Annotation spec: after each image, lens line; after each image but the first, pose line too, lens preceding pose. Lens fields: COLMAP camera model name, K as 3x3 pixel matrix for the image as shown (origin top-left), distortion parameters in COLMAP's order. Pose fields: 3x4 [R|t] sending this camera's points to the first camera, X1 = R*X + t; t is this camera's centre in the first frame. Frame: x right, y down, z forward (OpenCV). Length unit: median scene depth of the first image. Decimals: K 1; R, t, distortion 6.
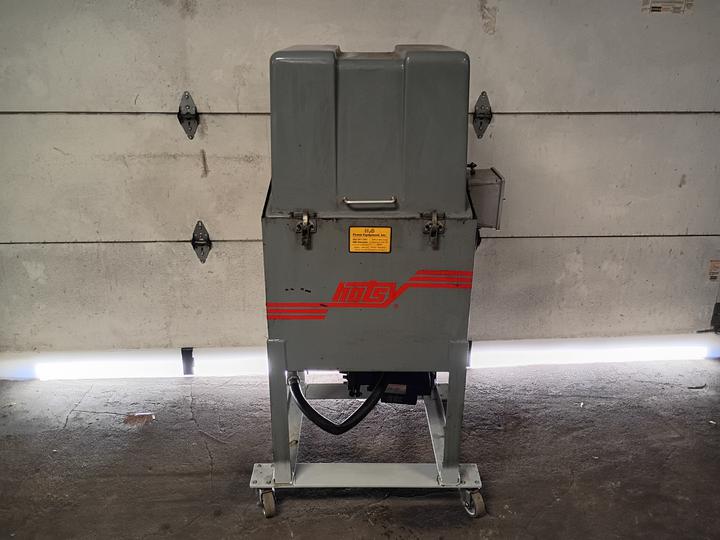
lens RADIAL K [[602.8, 0, 357.2], [0, 602.8, 273.4], [0, 0, 1]] dist [0.036453, -0.051216]
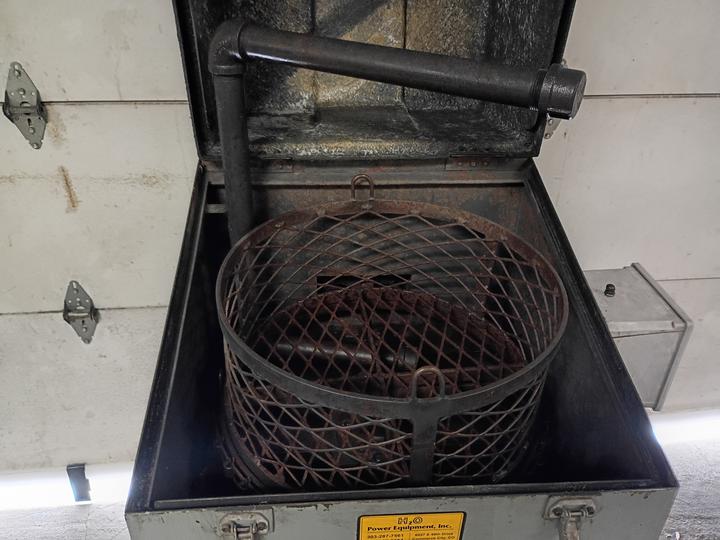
lens RADIAL K [[602.8, 0, 364.2], [0, 602.8, 273.7], [0, 0, 1]] dist [0.036453, -0.051216]
pose [[0.997136, -0.022860, 0.072086, -0.022071], [0.011341, 0.987640, 0.156330, -0.188783], [-0.074768, -0.155065, 0.985071, 0.412997]]
